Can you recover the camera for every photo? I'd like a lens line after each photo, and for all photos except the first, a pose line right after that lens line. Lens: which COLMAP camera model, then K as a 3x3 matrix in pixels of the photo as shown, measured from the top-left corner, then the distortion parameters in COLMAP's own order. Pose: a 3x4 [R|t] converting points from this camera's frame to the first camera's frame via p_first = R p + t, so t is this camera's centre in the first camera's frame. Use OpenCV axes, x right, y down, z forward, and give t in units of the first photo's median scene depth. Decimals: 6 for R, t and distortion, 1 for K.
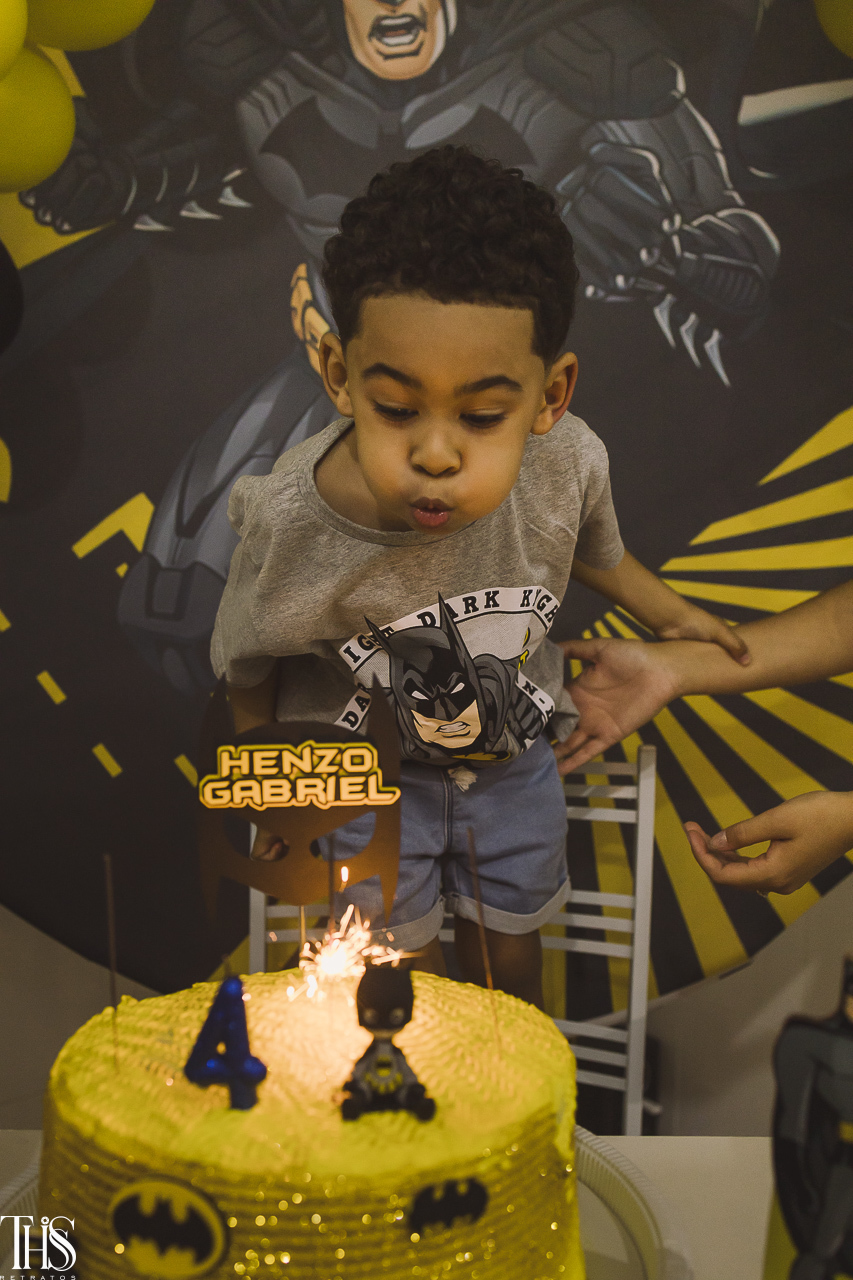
lens RADIAL K [[1335.7, 0, 450.7], [0, 1335.7, 627.4], [0, 0, 1]] dist [0.036689, 0.000000]
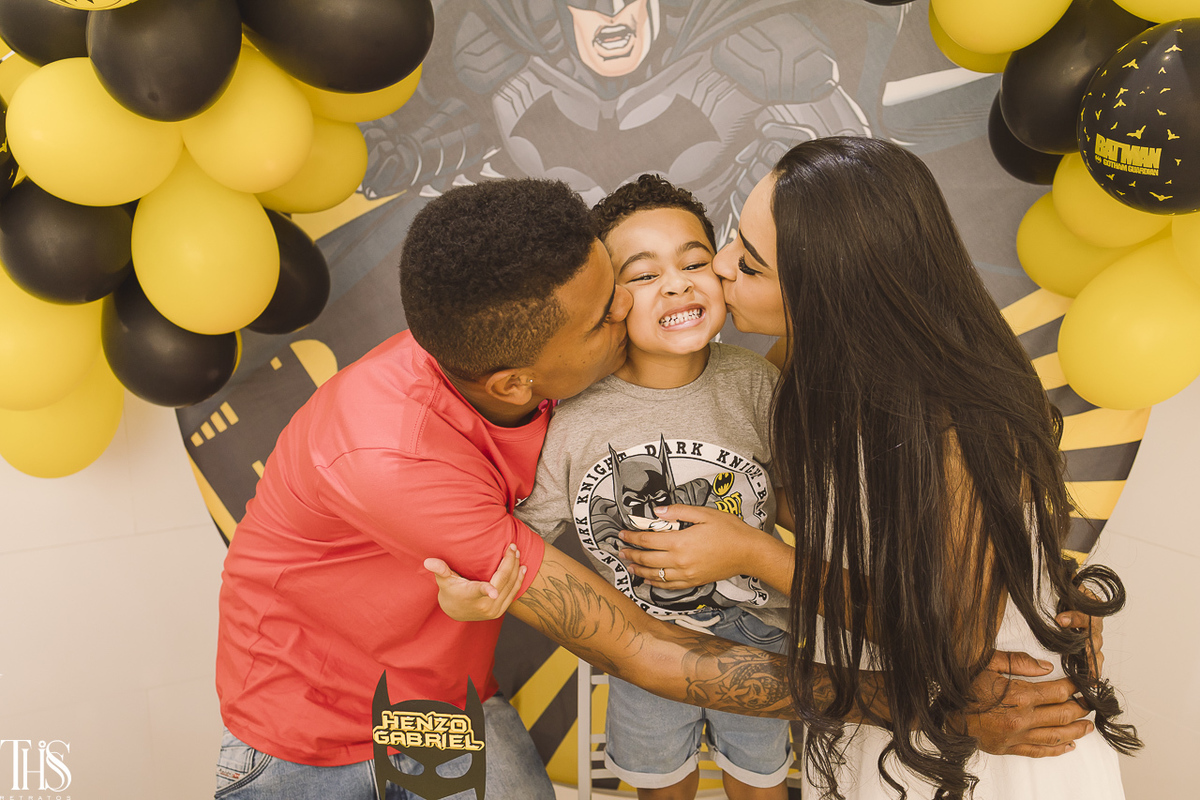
lens RADIAL K [[1252.2, 0, 604.4], [0, 1252.2, 419.3], [0, 0, 1]] dist [0.036689, 0.000000]
pose [[0.982665, 0.028115, -0.183247, 0.187456], [-0.006076, 0.992787, 0.119734, -0.228282], [0.185292, -0.116545, 0.975748, -0.229033]]
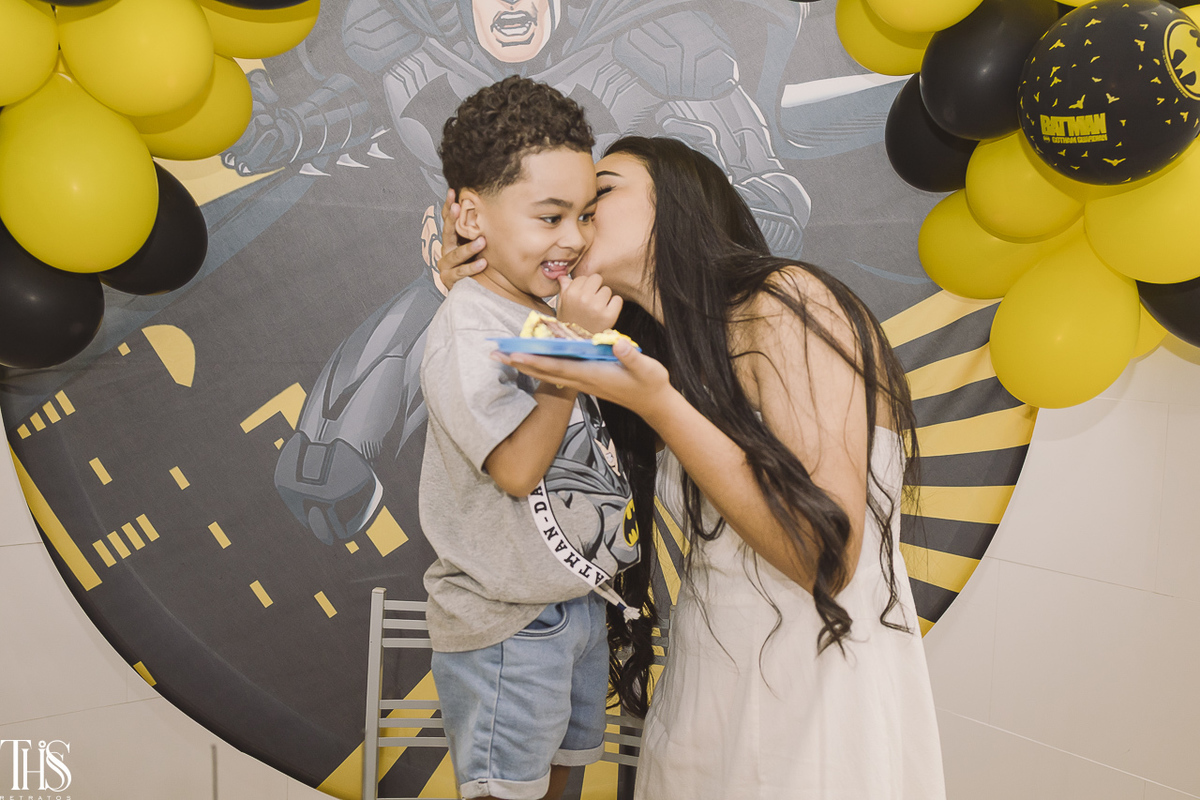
lens RADIAL K [[1252.2, 0, 601.0], [0, 1252.2, 403.0], [0, 0, 1]] dist [0.036689, 0.000000]
pose [[0.999228, 0.037106, -0.012905, 0.072590], [-0.037136, 0.999308, -0.002120, -0.090080], [0.012818, 0.002597, 0.999914, -0.182657]]
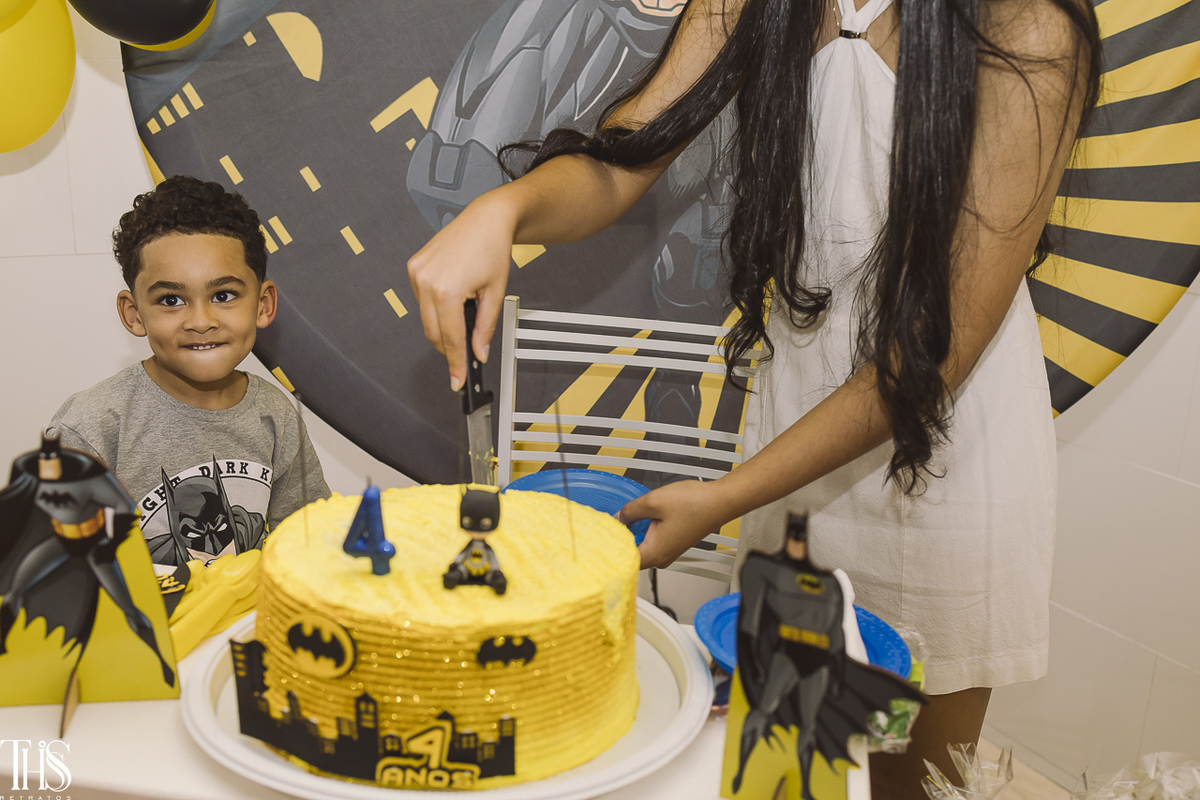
lens RADIAL K [[1252.2, 0, 608.7], [0, 1252.2, 395.6], [0, 0, 1]] dist [0.036689, 0.000000]
pose [[0.987198, 0.076869, -0.139757, 0.100487], [-0.050825, 0.982135, 0.181183, -0.034262], [0.151188, -0.171761, 0.973468, -0.094239]]
